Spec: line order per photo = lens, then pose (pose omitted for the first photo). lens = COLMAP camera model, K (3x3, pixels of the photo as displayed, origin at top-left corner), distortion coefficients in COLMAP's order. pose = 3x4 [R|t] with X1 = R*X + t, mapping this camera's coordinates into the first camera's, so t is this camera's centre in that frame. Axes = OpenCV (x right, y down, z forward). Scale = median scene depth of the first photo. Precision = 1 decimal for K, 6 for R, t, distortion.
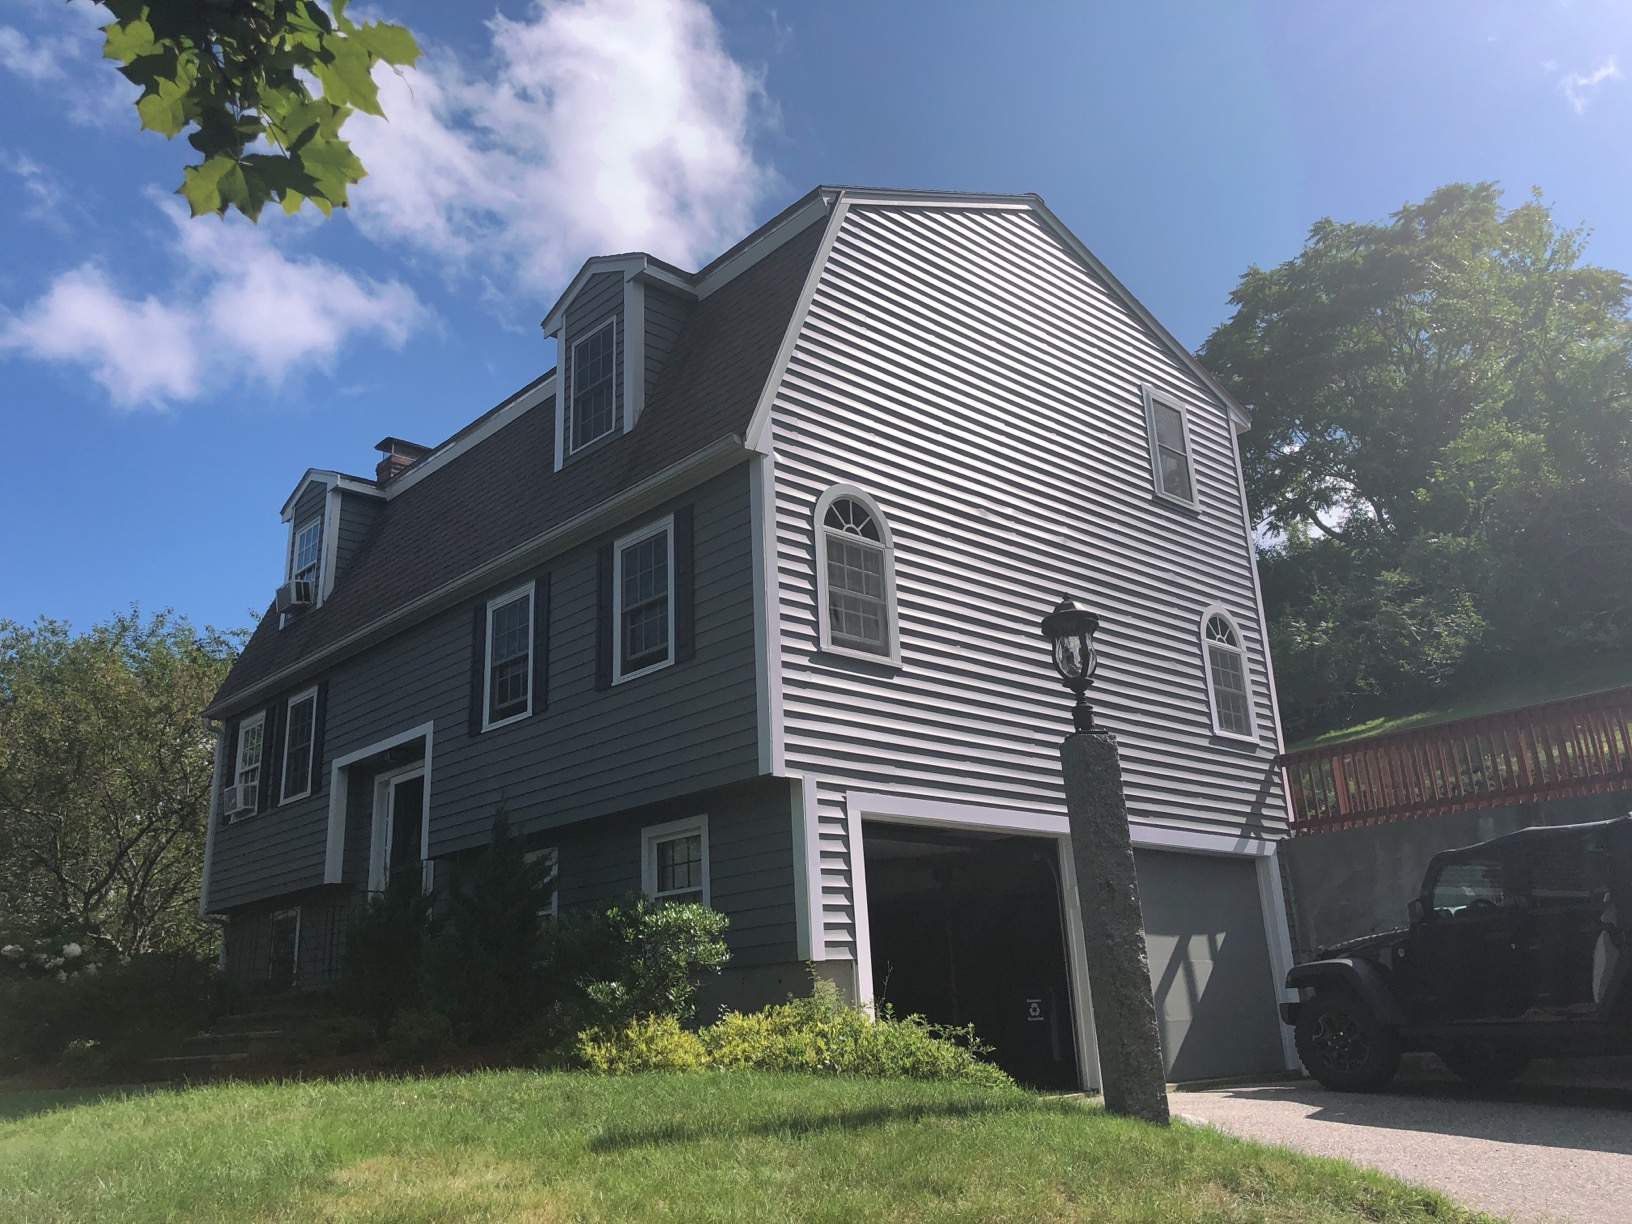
lens RADIAL K [[1339.3, 0, 816.2], [0, 1339.3, 601.9], [0, 0, 1]] dist [0.161355, -0.515103]
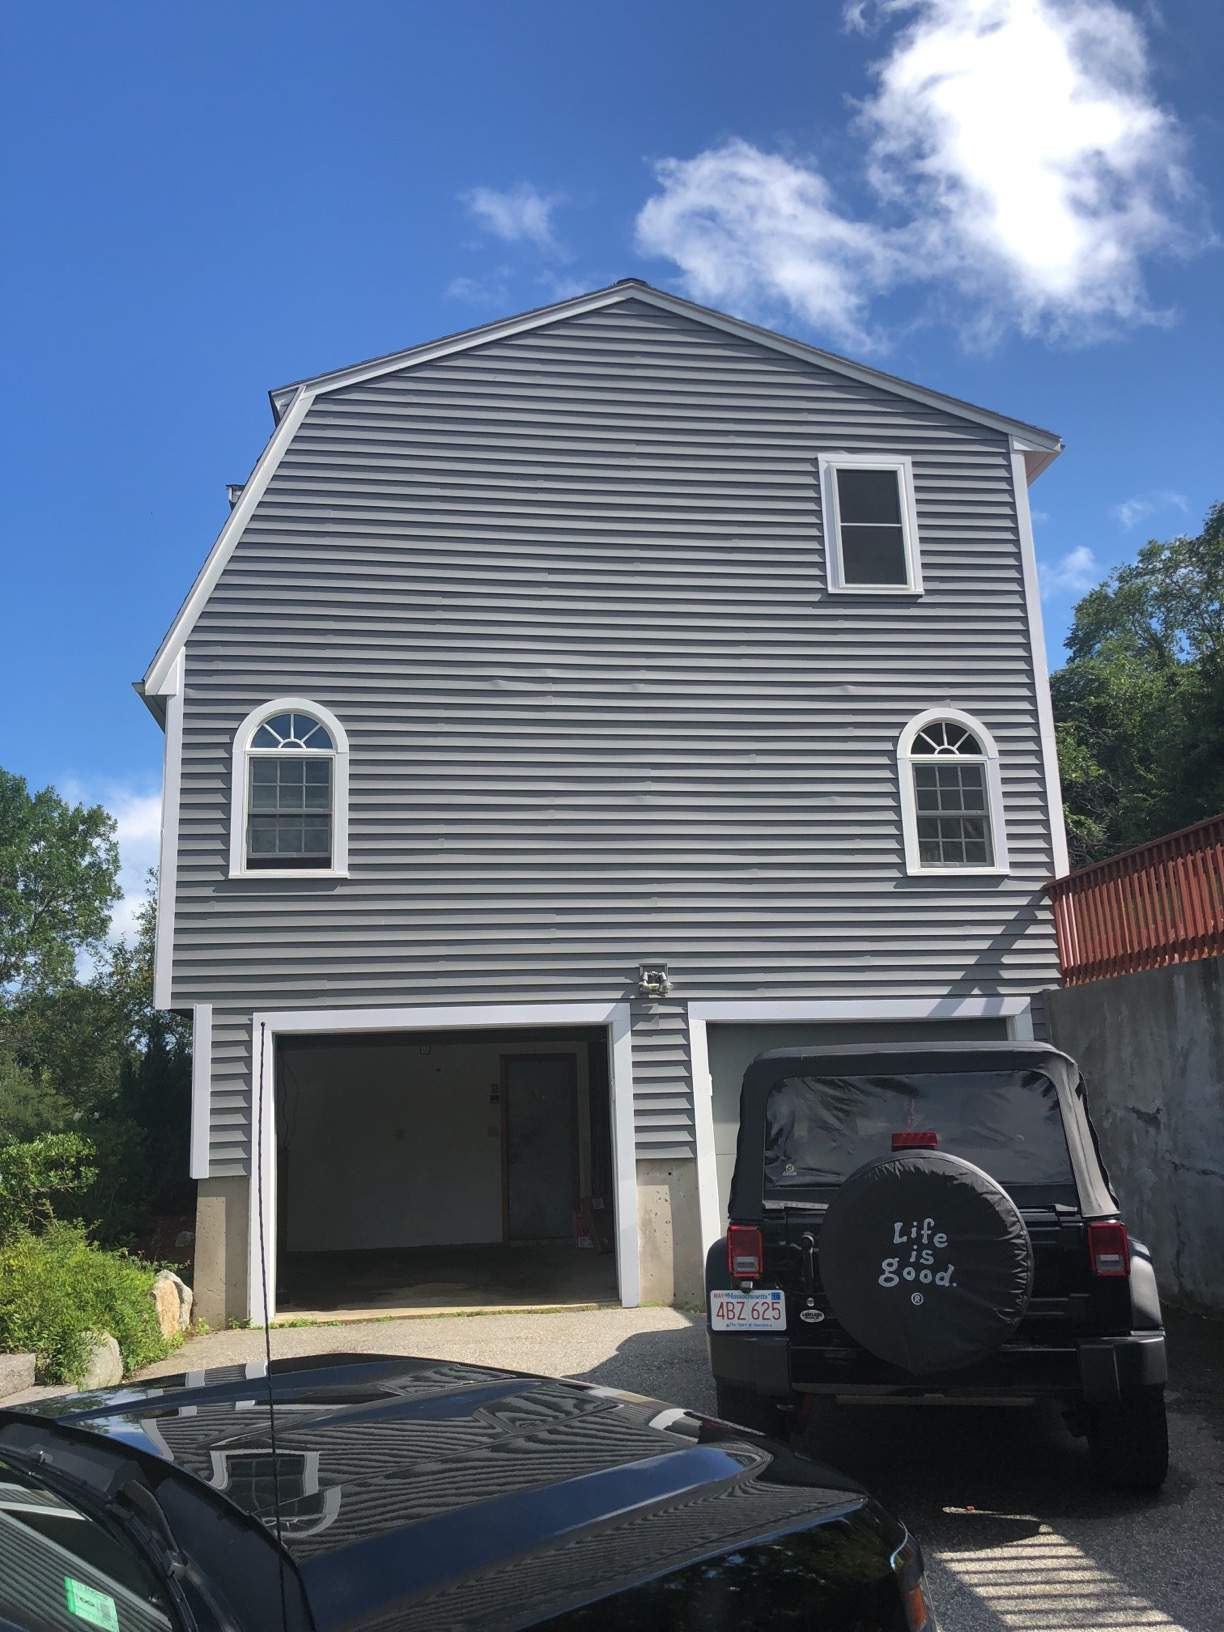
lens RADIAL K [[1339.3, 0, 603.4], [0, 1339.3, 804.4], [0, 0, 1]] dist [0.161355, -0.515103]
pose [[0.818465, -0.116337, -0.562655, 0.598300], [0.170901, 0.984256, 0.045093, -0.011923], [0.548550, -0.133065, 0.825461, 0.225343]]
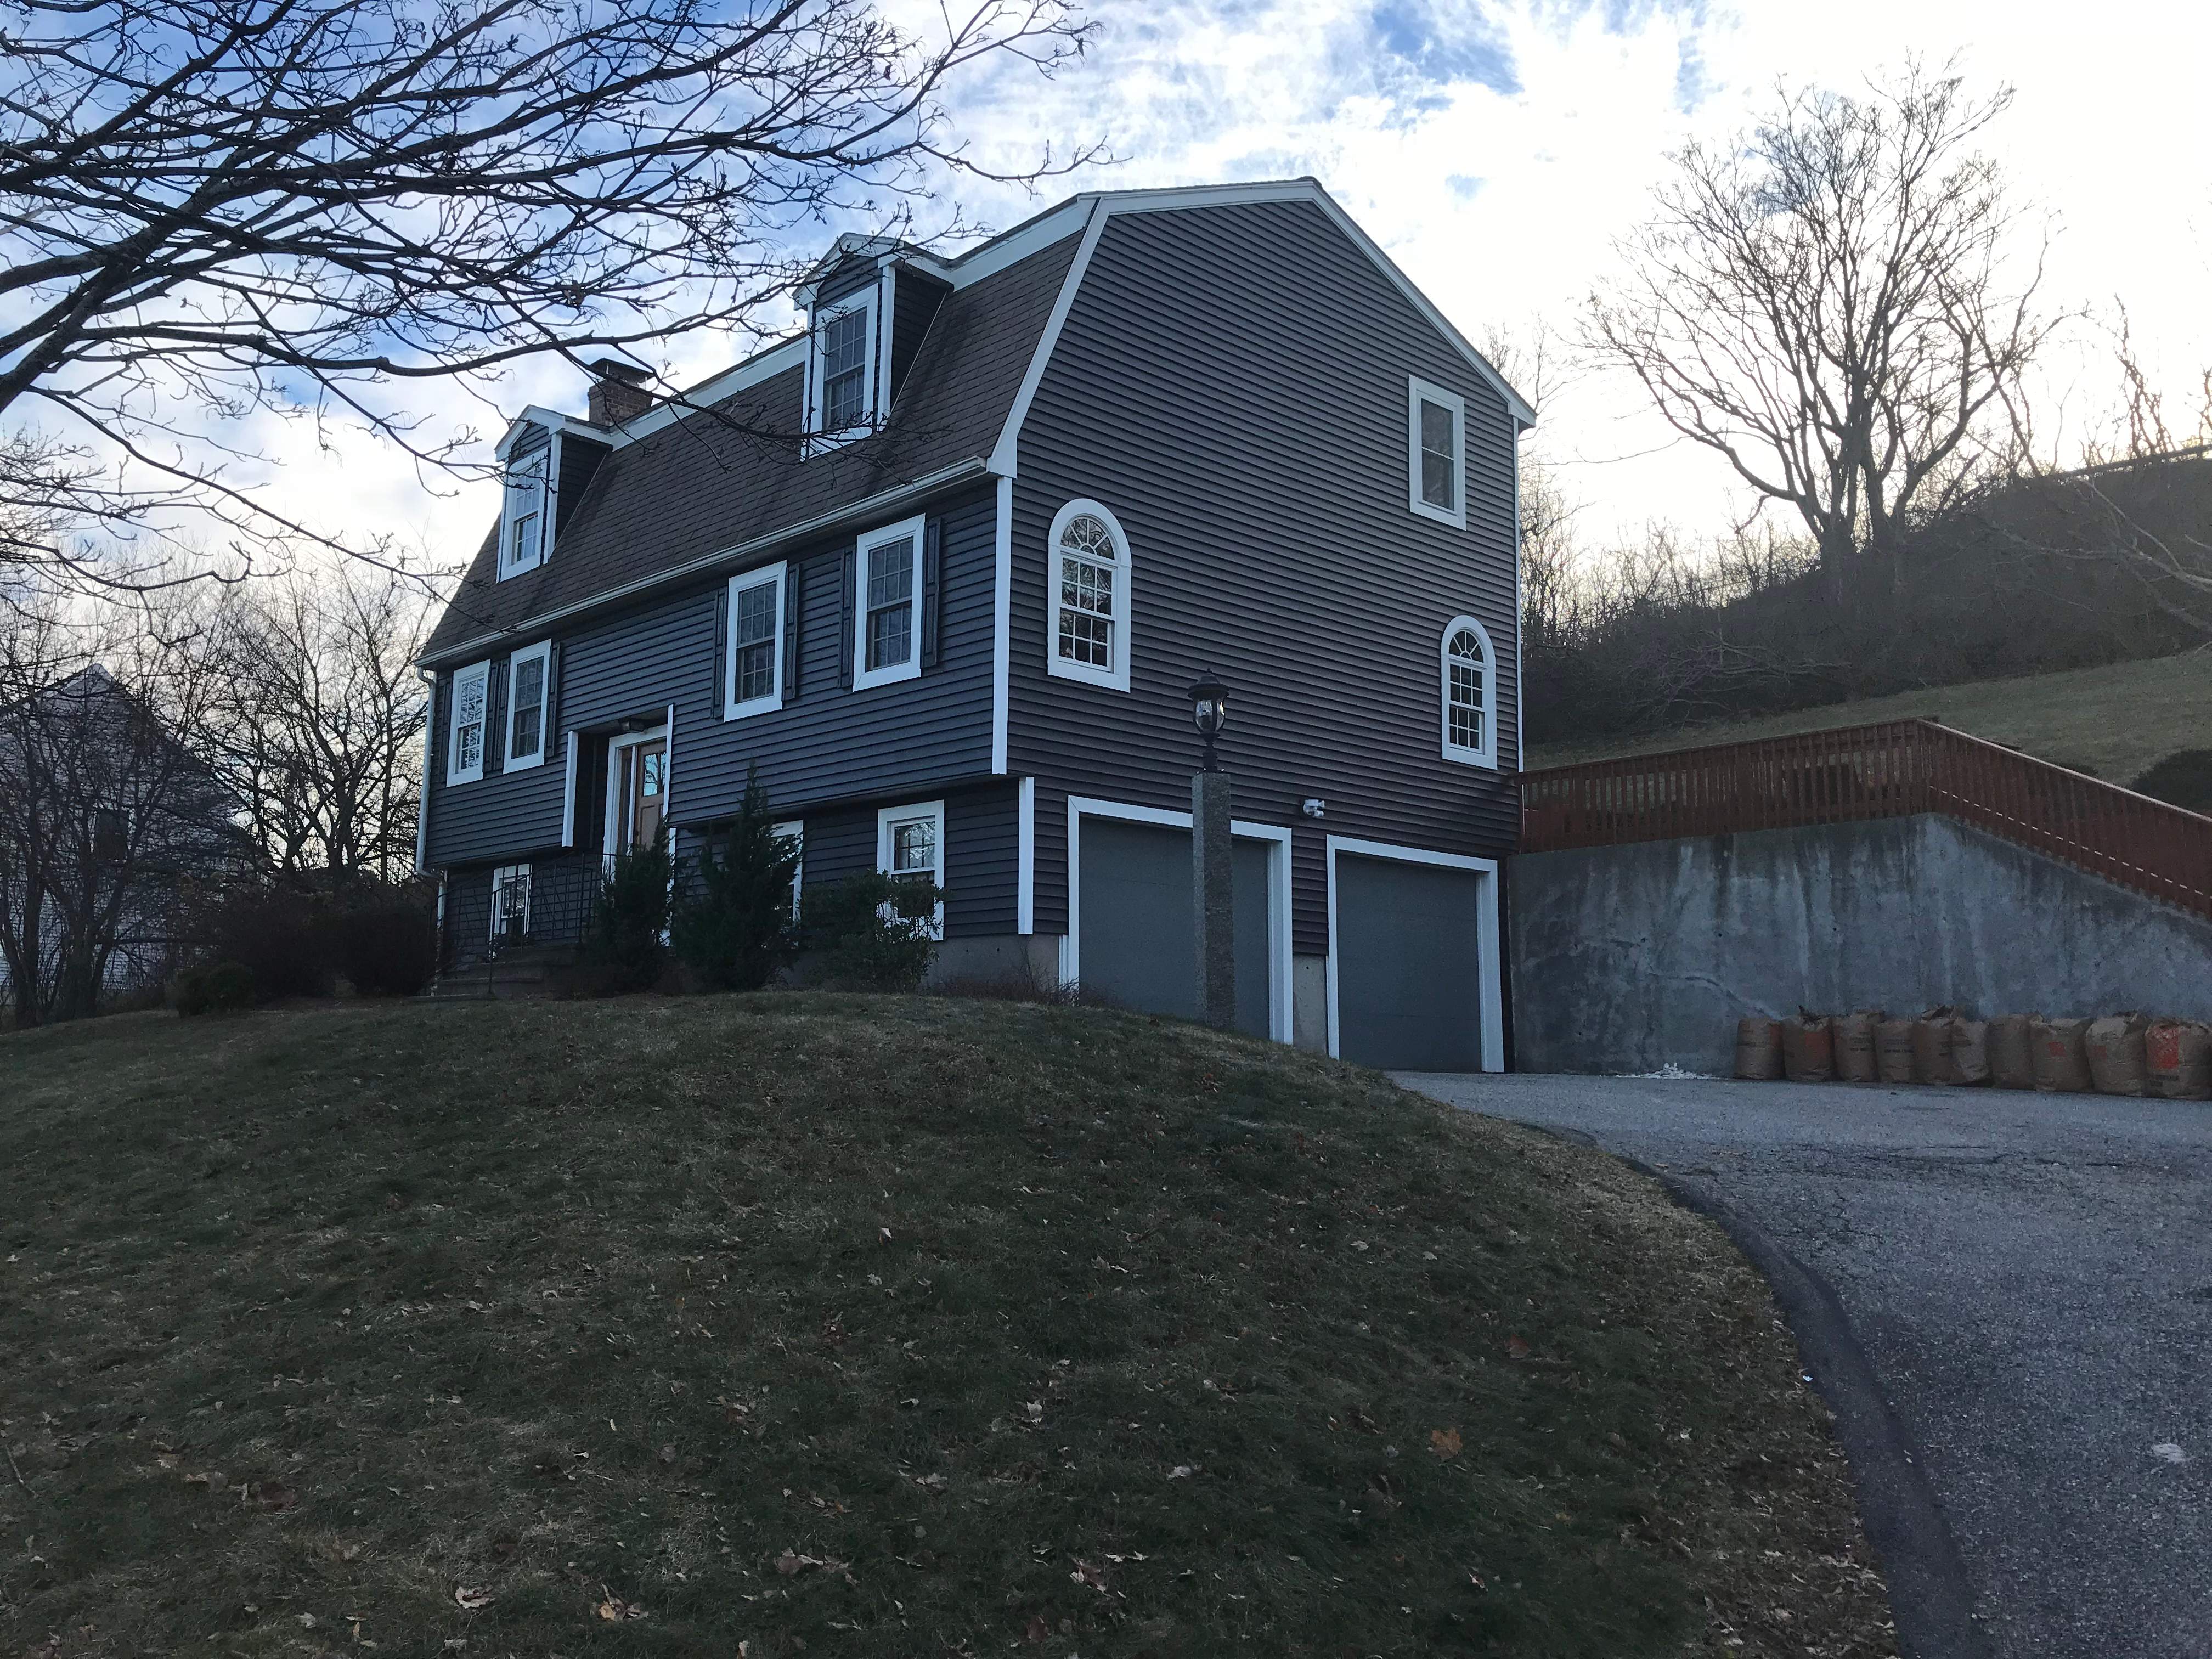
lens RADIAL K [[1809.8, 0, 1103.9], [0, 1809.8, 839.6], [0, 0, 1]] dist [0.125752, -0.000669]
pose [[0.998519, 0.054368, 0.001800, 0.039327], [-0.053787, 0.981836, 0.181949, -0.070298], [0.008125, -0.181777, 0.983306, -0.355079]]
